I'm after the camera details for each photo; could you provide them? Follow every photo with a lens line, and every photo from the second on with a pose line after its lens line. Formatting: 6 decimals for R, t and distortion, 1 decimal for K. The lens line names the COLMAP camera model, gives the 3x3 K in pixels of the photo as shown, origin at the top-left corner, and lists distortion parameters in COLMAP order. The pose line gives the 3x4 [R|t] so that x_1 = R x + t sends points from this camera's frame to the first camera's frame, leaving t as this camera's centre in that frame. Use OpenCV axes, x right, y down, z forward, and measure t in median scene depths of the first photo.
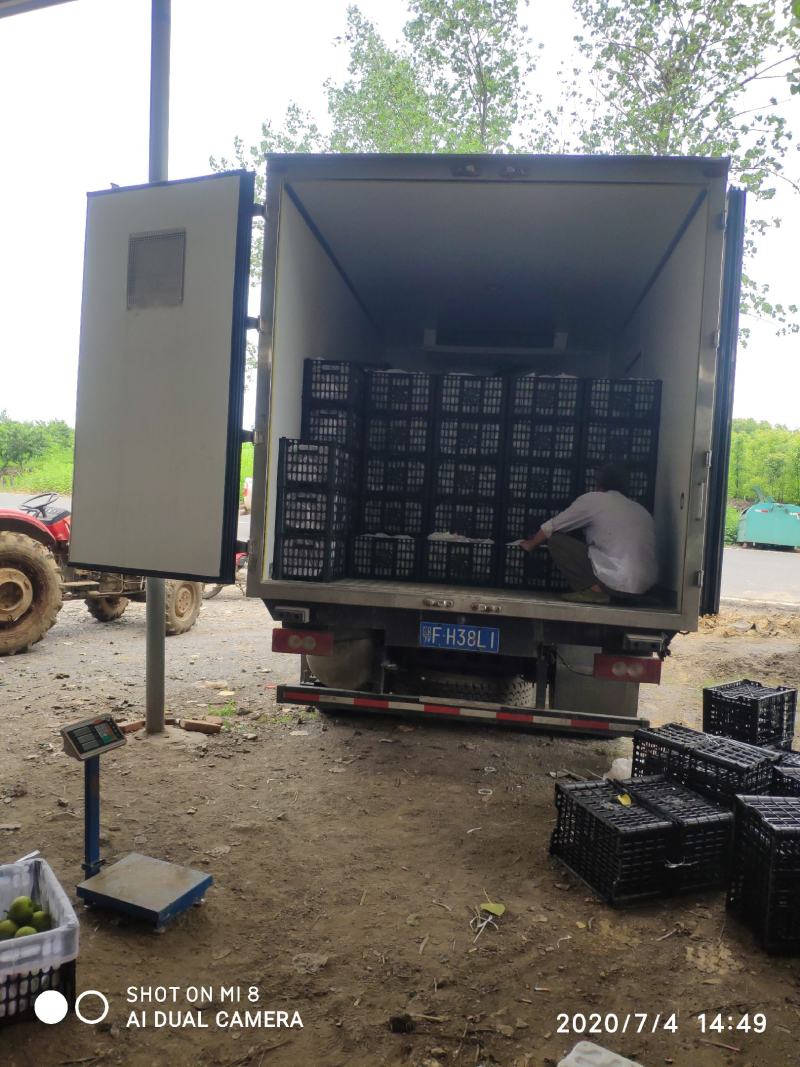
lens RADIAL K [[838.3, 0, 402.8], [0, 838.3, 551.7], [0, 0, 1]] dist [0.104079, -0.225593]
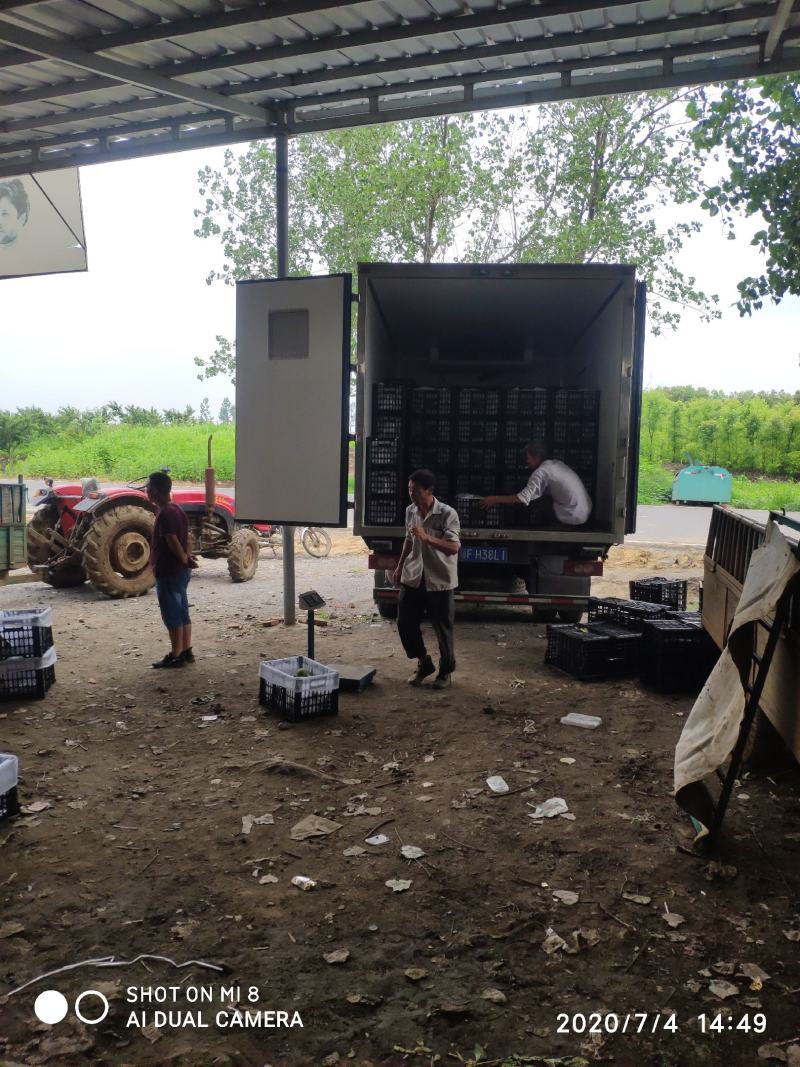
lens RADIAL K [[822.1, 0, 406.9], [0, 822.1, 552.5], [0, 0, 1]] dist [0.235651, -0.466298]
pose [[0.997574, -0.038818, 0.057793, -0.164721], [0.036928, 0.998759, 0.033422, 0.035043], [-0.059019, -0.031207, 0.997769, -0.576810]]
